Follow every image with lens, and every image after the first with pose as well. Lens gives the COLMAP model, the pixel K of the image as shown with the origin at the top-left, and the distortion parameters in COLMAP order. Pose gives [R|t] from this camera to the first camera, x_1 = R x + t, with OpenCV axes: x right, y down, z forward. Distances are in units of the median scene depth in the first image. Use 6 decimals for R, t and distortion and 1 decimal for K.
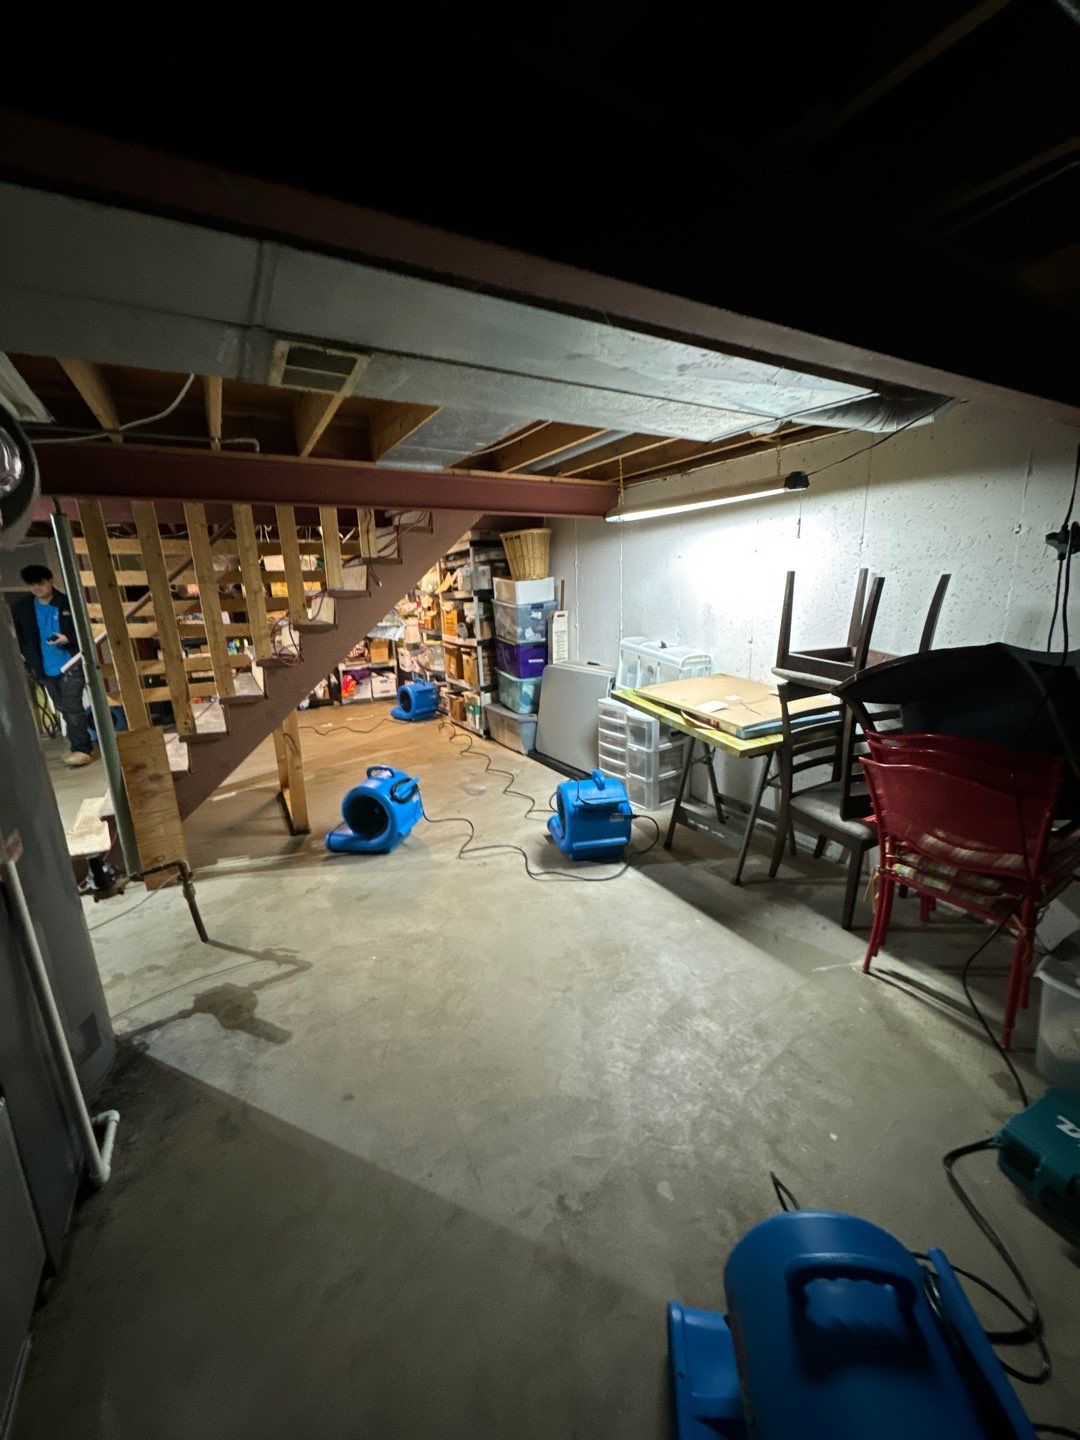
lens RADIAL K [[572.2, 0, 538.5], [0, 572.2, 717.8], [0, 0, 1]] dist [-0.001281, 0.000206]
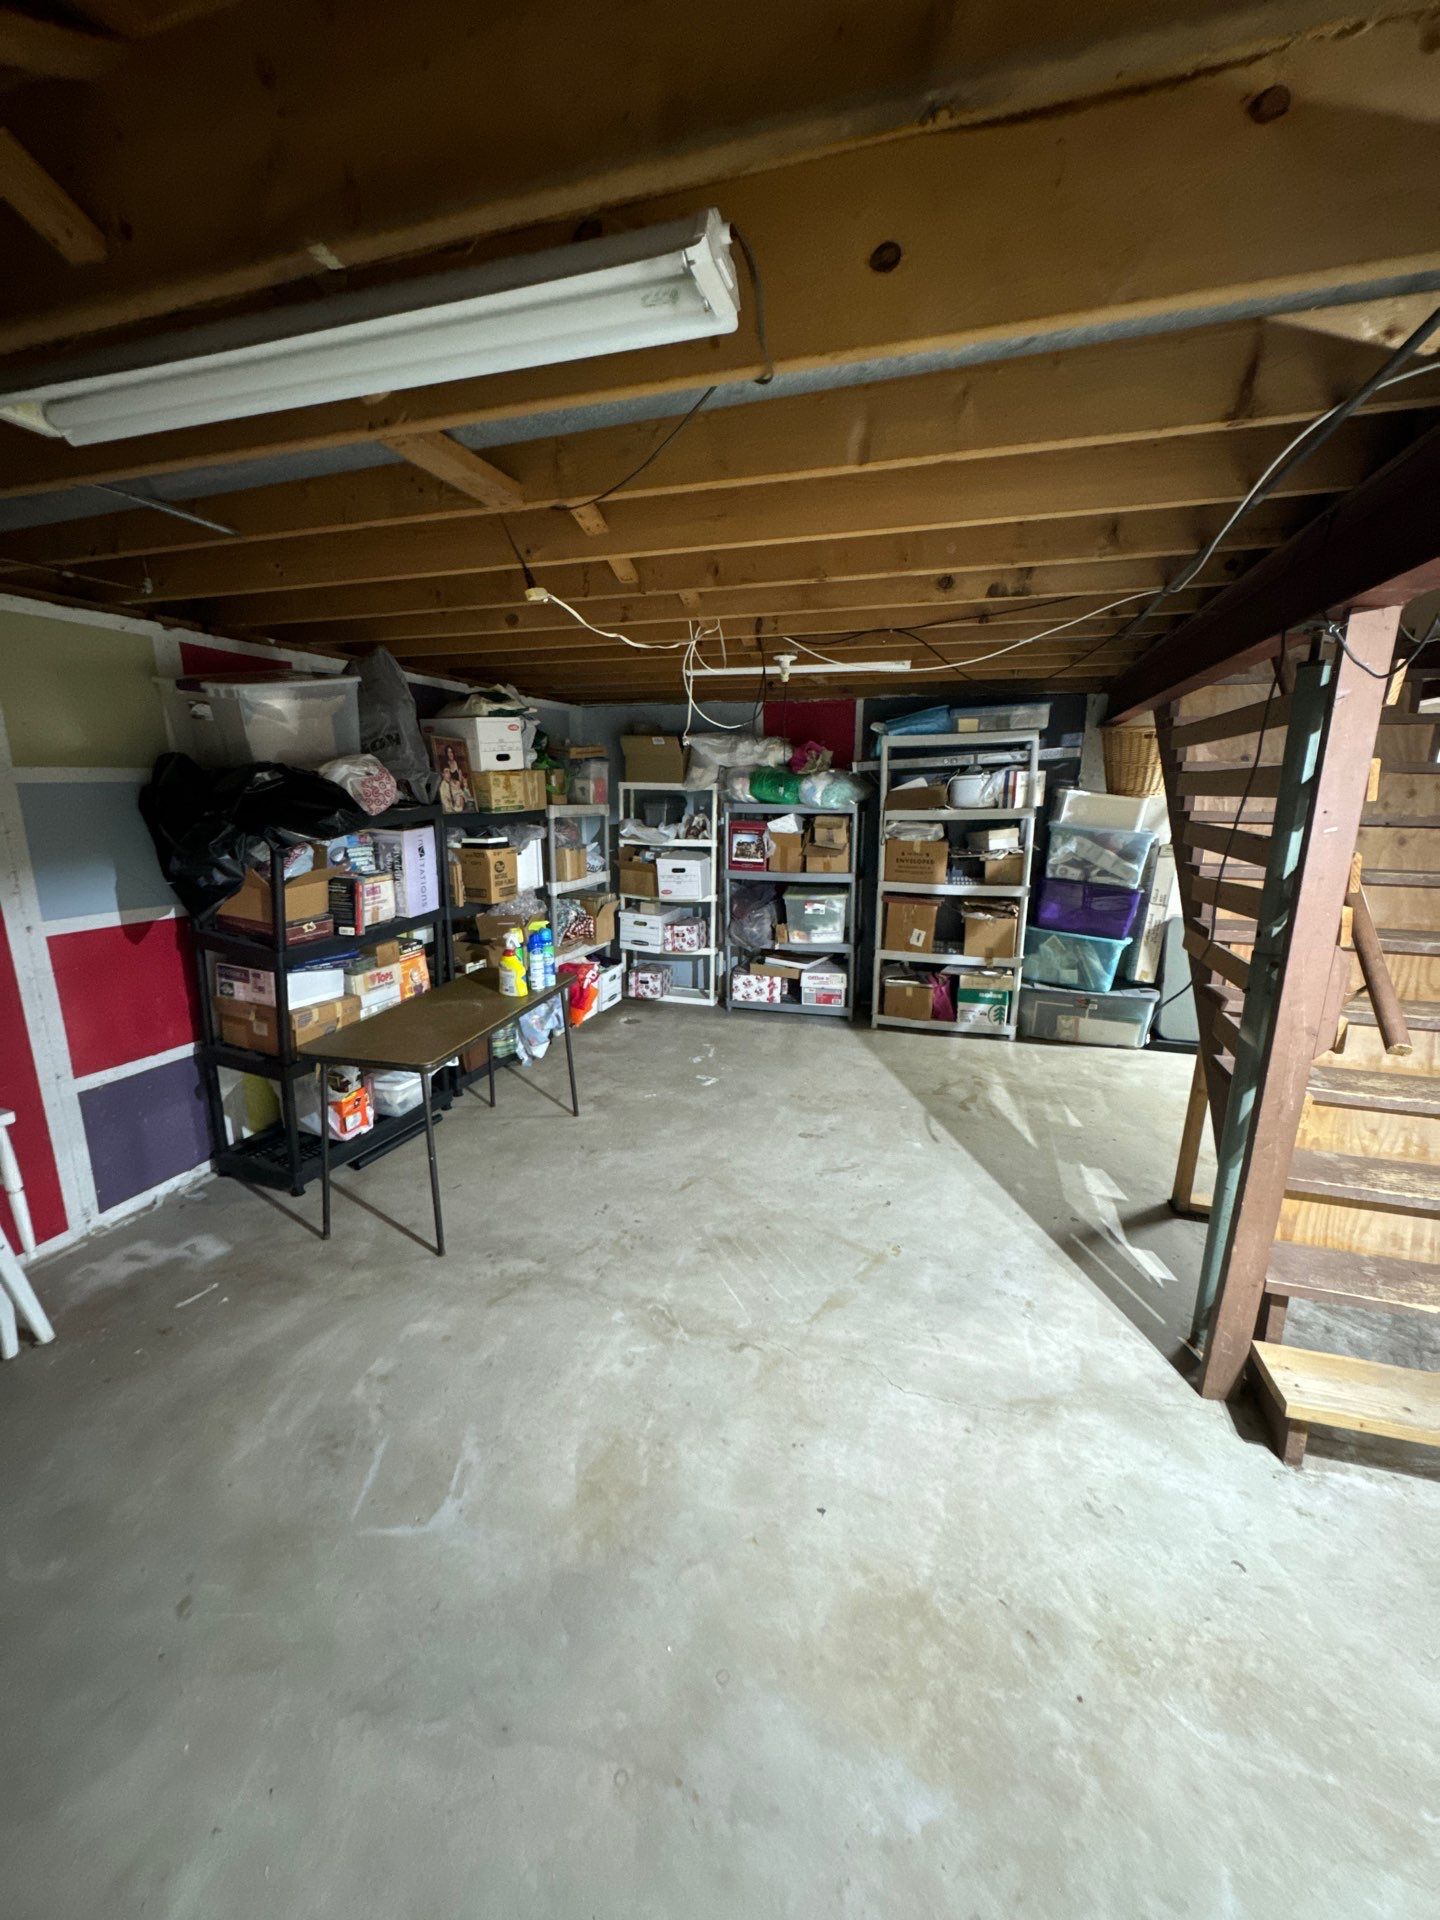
lens RADIAL K [[760.9, 0, 719.5], [0, 760.9, 956.2], [0, 0, 1]] dist [-0.001673, -0.000406]
pose [[0.732506, -0.118098, 0.670438, -1.329499], [0.128477, 0.991122, 0.034214, -0.190385], [-0.668527, 0.061074, 0.741176, 0.868622]]
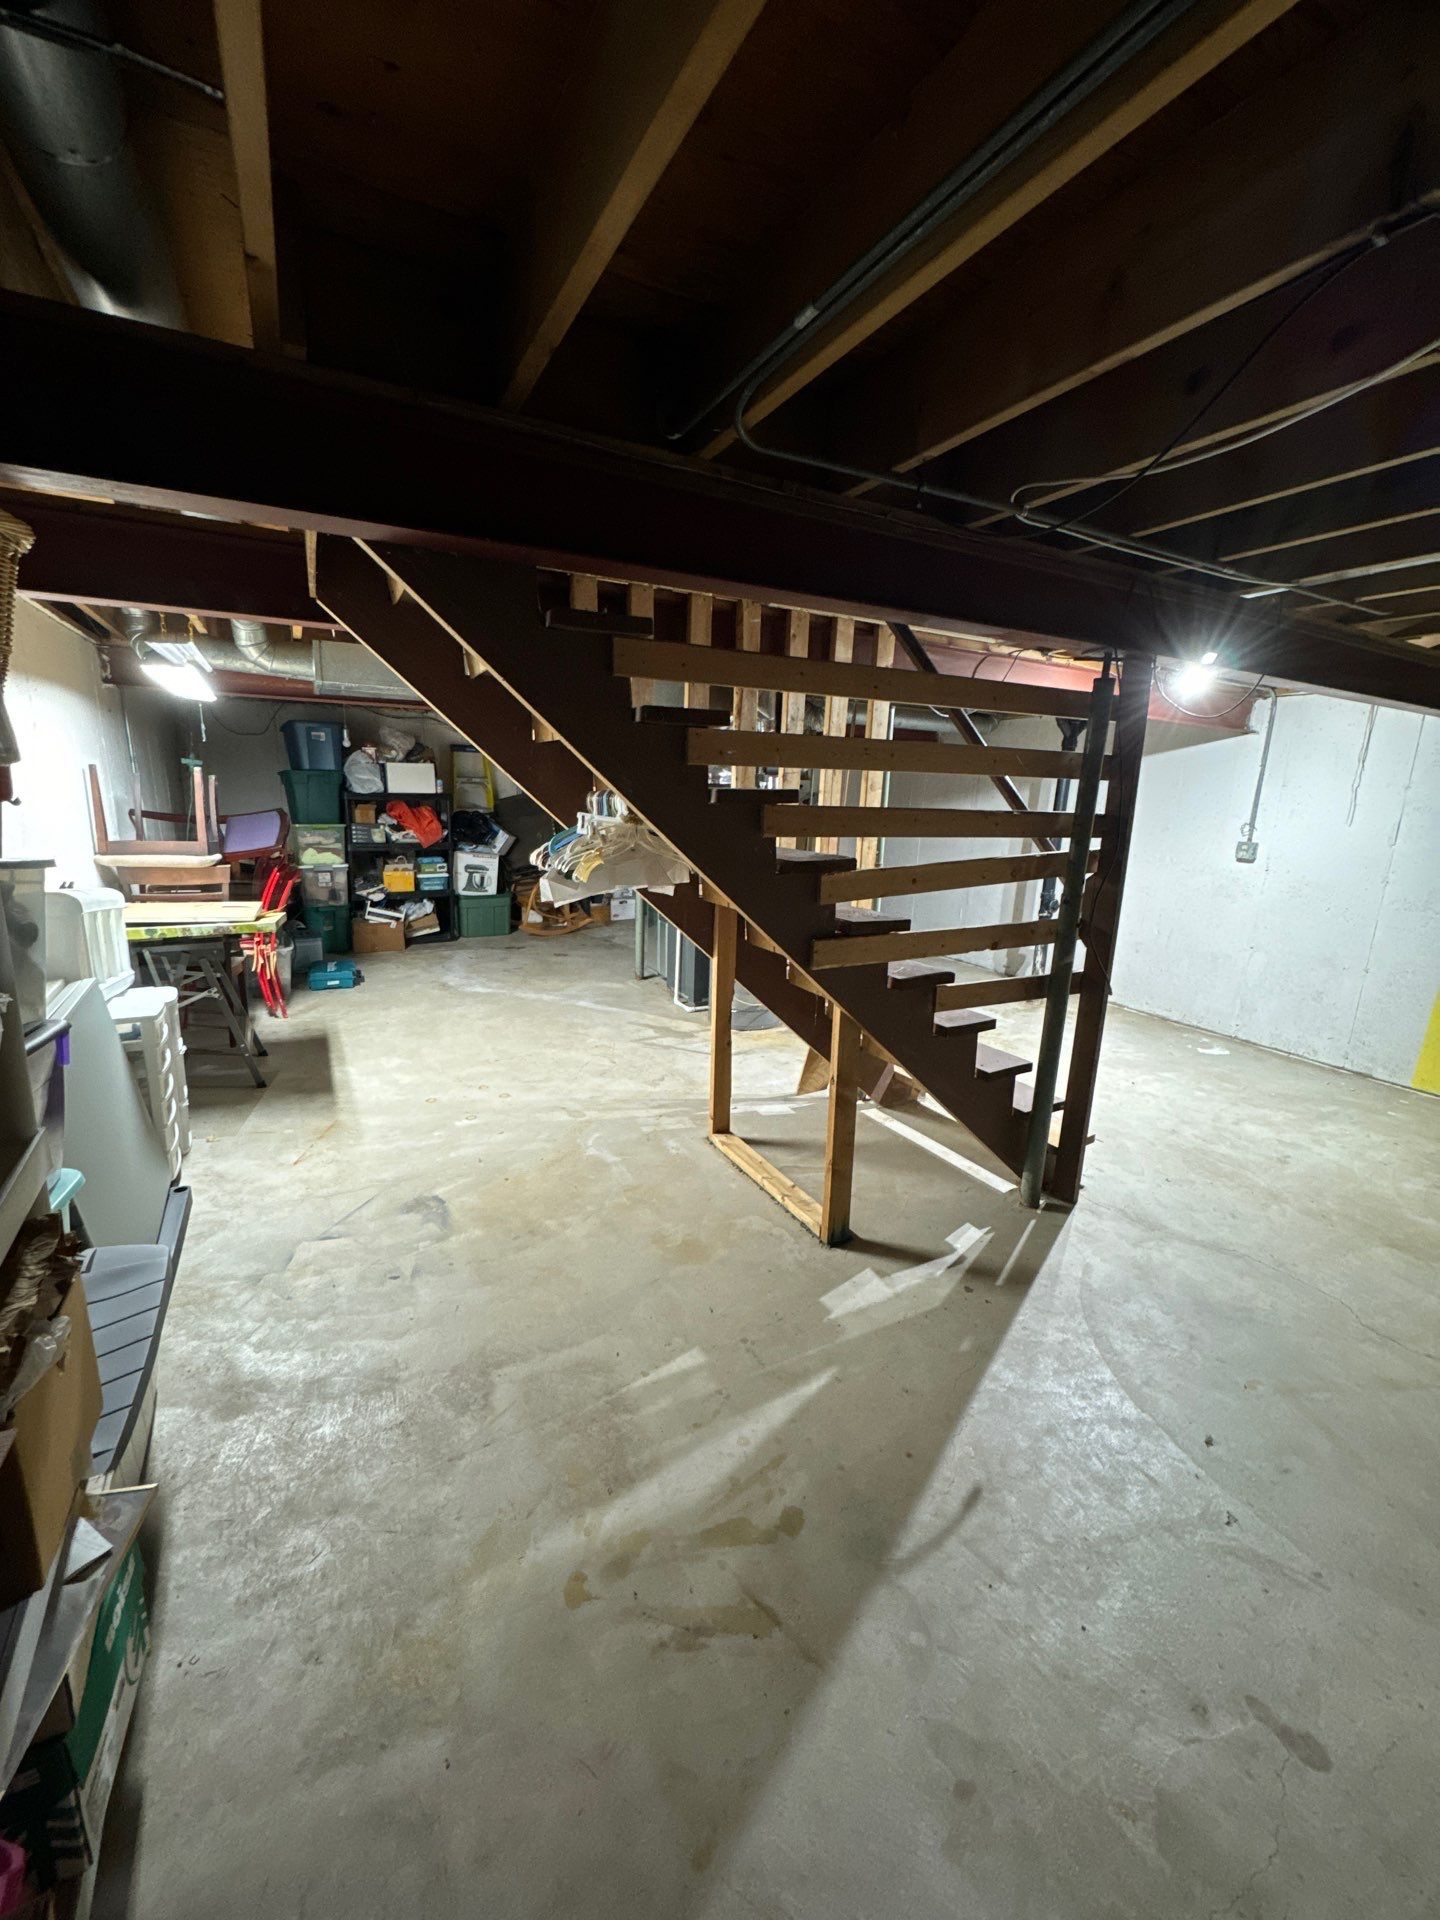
lens RADIAL K [[762.9, 0, 718.0], [0, 762.9, 957.1], [0, 0, 1]] dist [-0.001281, 0.000206]
pose [[-0.999756, -0.003953, 0.021710, -0.410669], [0.005828, 0.901589, 0.432555, -0.376640], [-0.021284, 0.432576, -0.901346, 1.652885]]
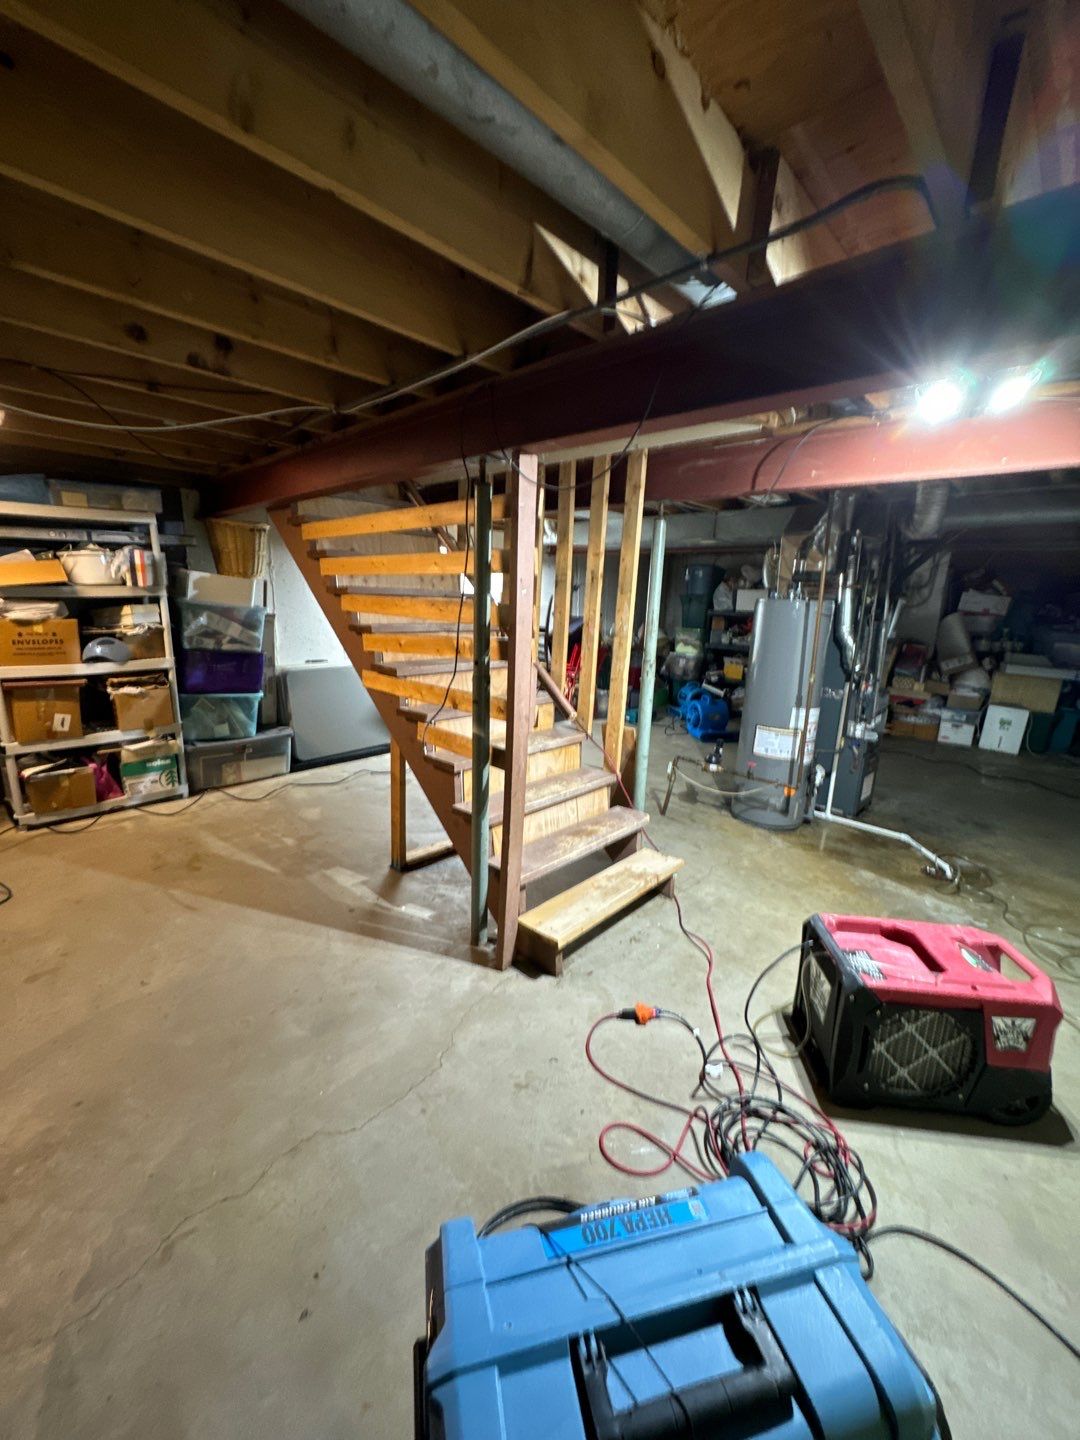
lens RADIAL K [[570.7, 0, 539.6], [0, 570.7, 717.2], [0, 0, 1]] dist [-0.001673, -0.000406]
pose [[-0.293425, -0.183397, 0.938226, -1.289821], [0.192015, 0.950119, 0.245774, -0.219507], [-0.936500, 0.252270, -0.243573, 1.099714]]
